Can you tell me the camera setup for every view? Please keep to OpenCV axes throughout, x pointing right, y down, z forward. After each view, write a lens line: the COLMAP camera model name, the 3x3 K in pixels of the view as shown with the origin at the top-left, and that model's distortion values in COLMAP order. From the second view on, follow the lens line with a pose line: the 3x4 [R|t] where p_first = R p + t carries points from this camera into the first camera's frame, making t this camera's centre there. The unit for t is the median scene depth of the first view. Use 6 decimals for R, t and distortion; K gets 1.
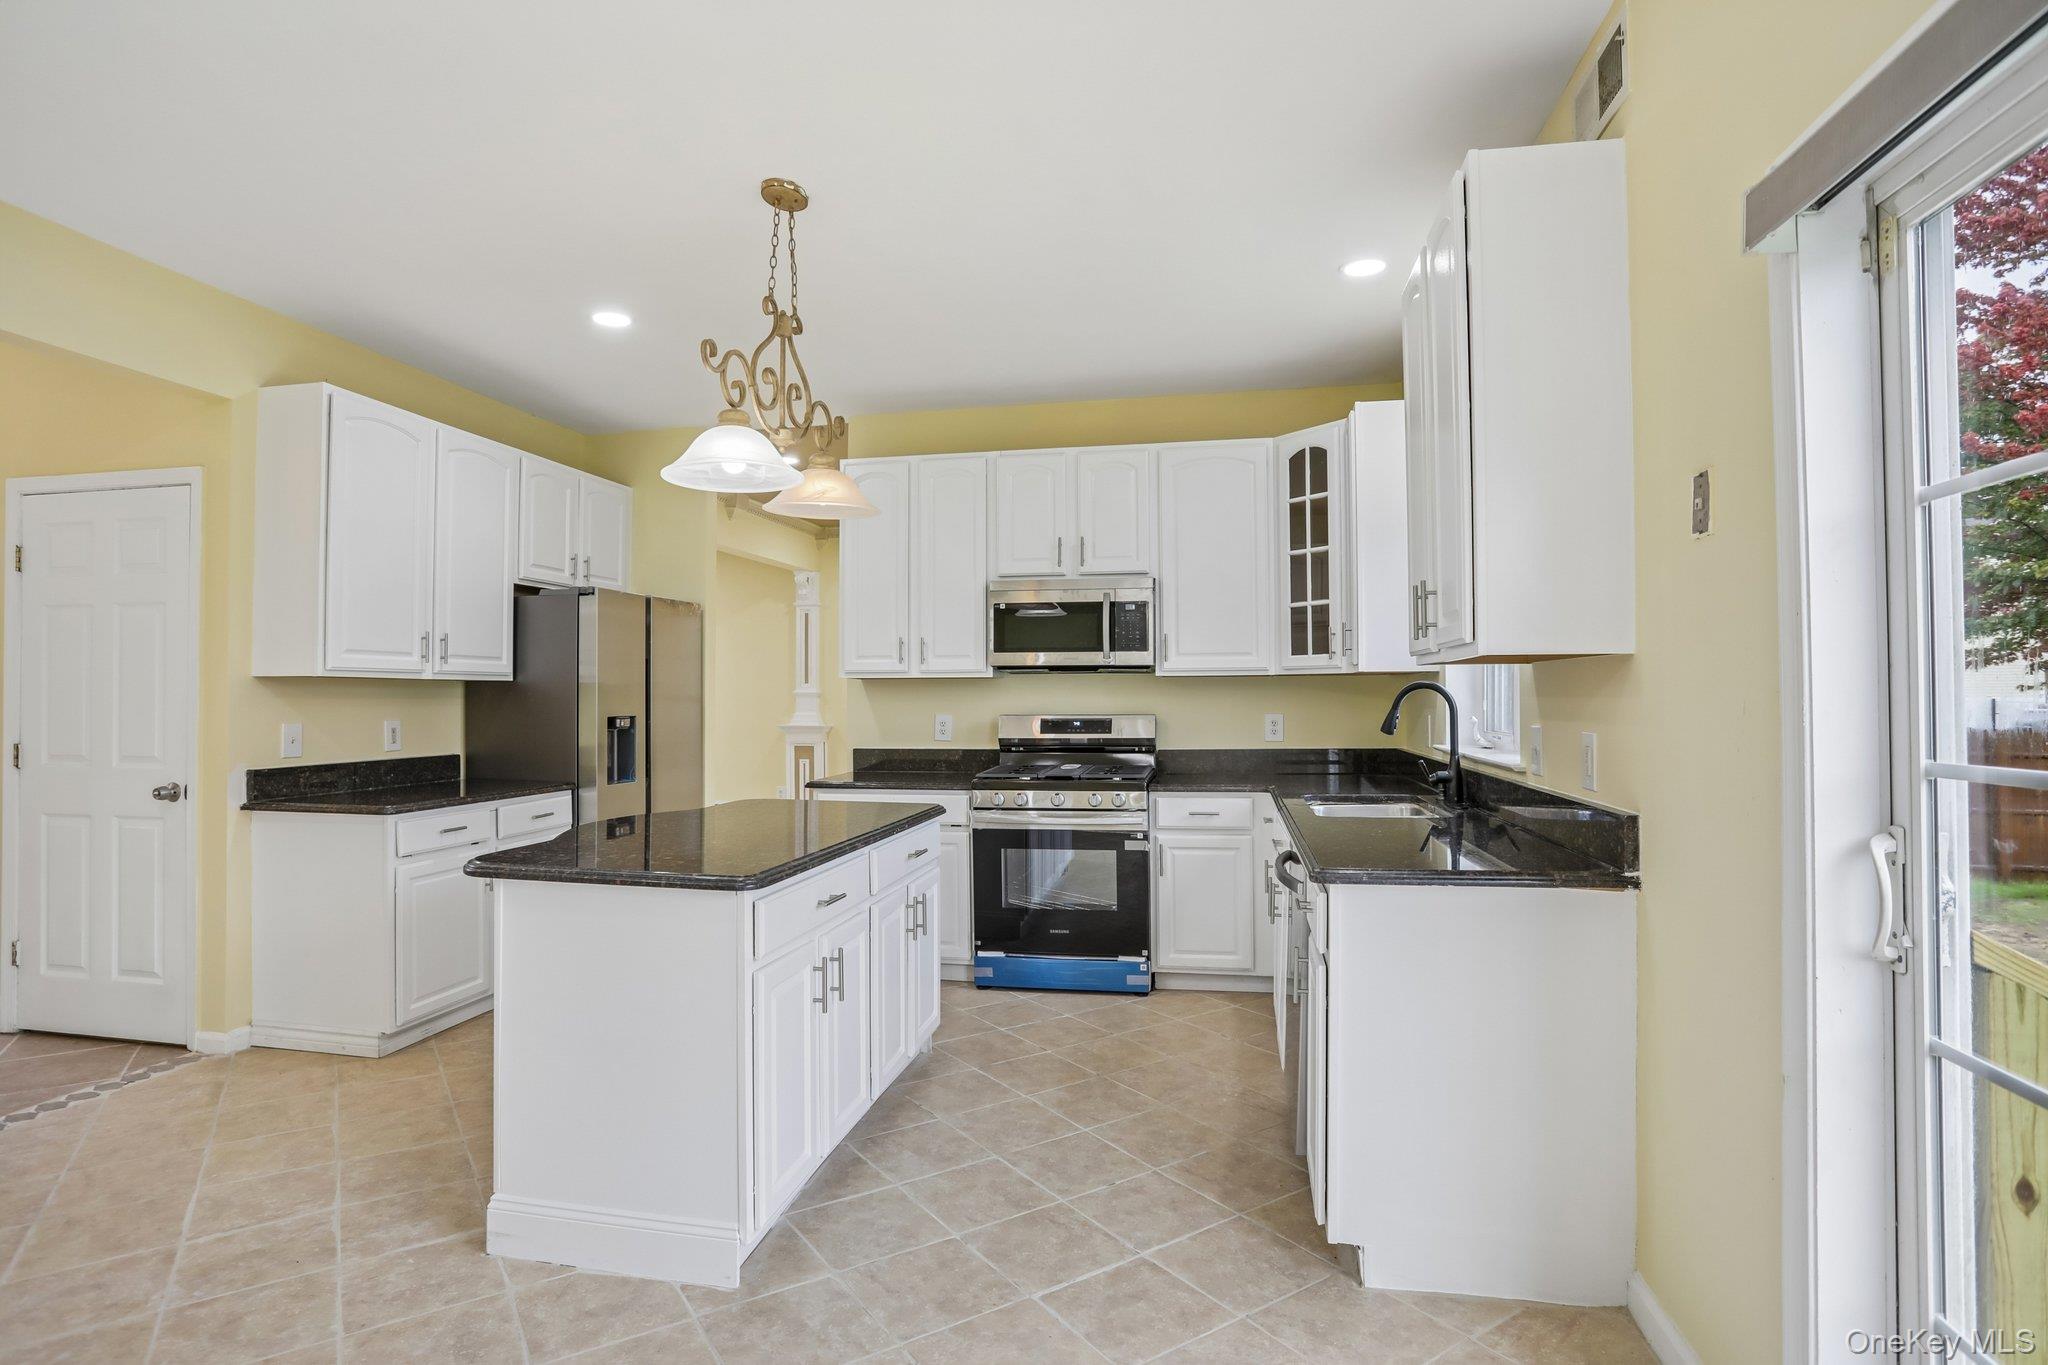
lens RADIAL K [[1049.7, 0, 1007.9], [0, 1049.7, 682.0], [0, 0, 1]] dist [-0.066315, 0.031341]
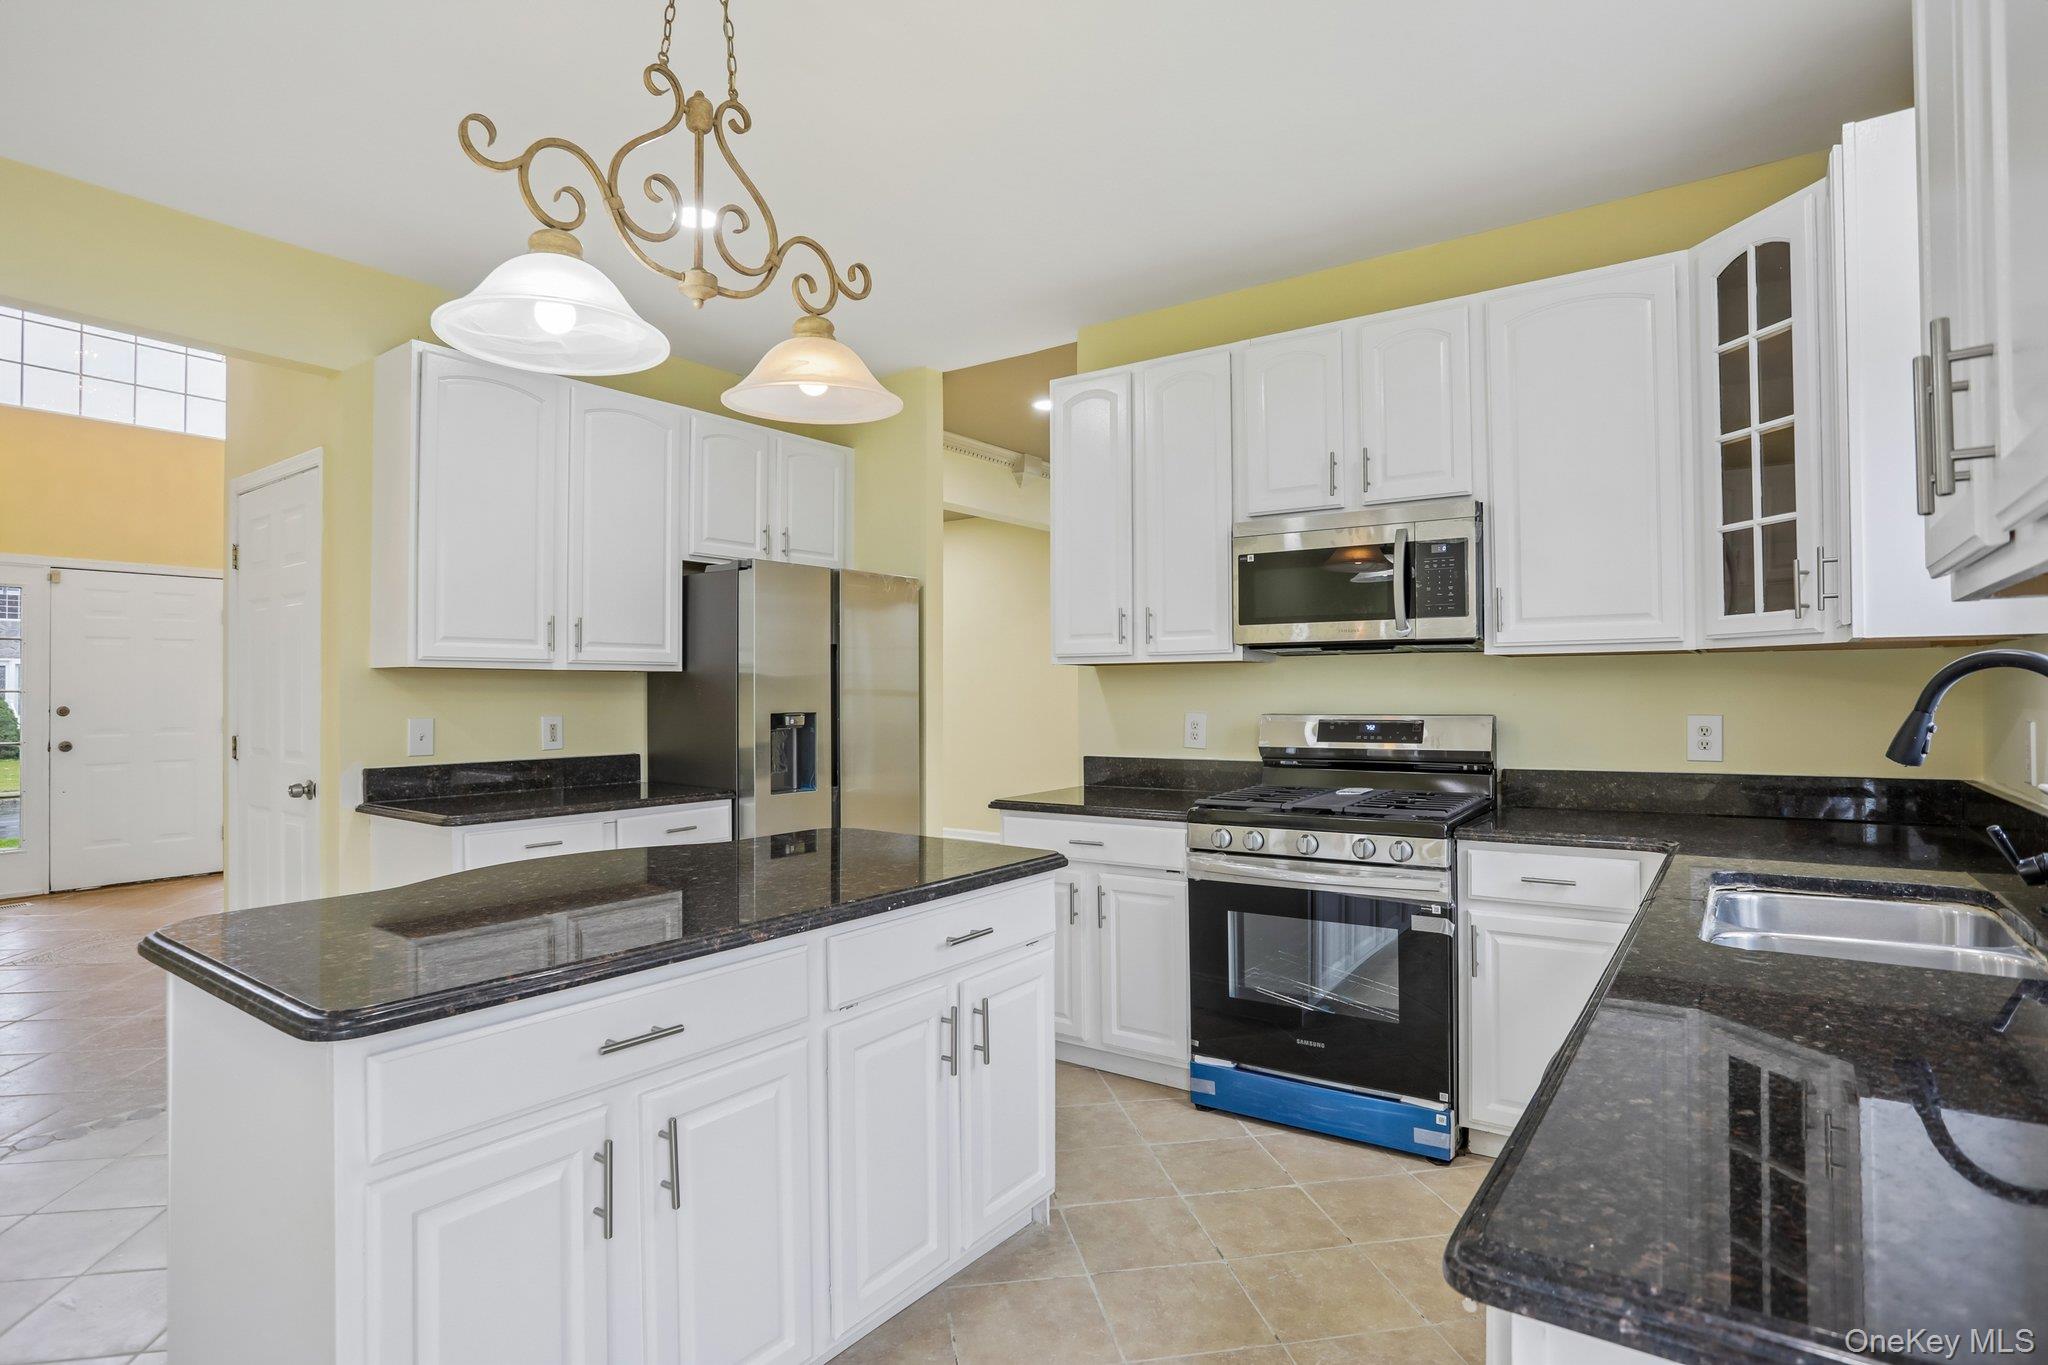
lens RADIAL K [[1049.7, 0, 1013.2], [0, 1049.7, 681.9], [0, 0, 1]] dist [-0.066315, 0.031341]
pose [[0.912424, -0.004865, -0.409218, 0.148329], [0.007328, 0.999963, 0.004451, 0.006215], [0.409182, -0.007060, 0.912426, 0.331149]]
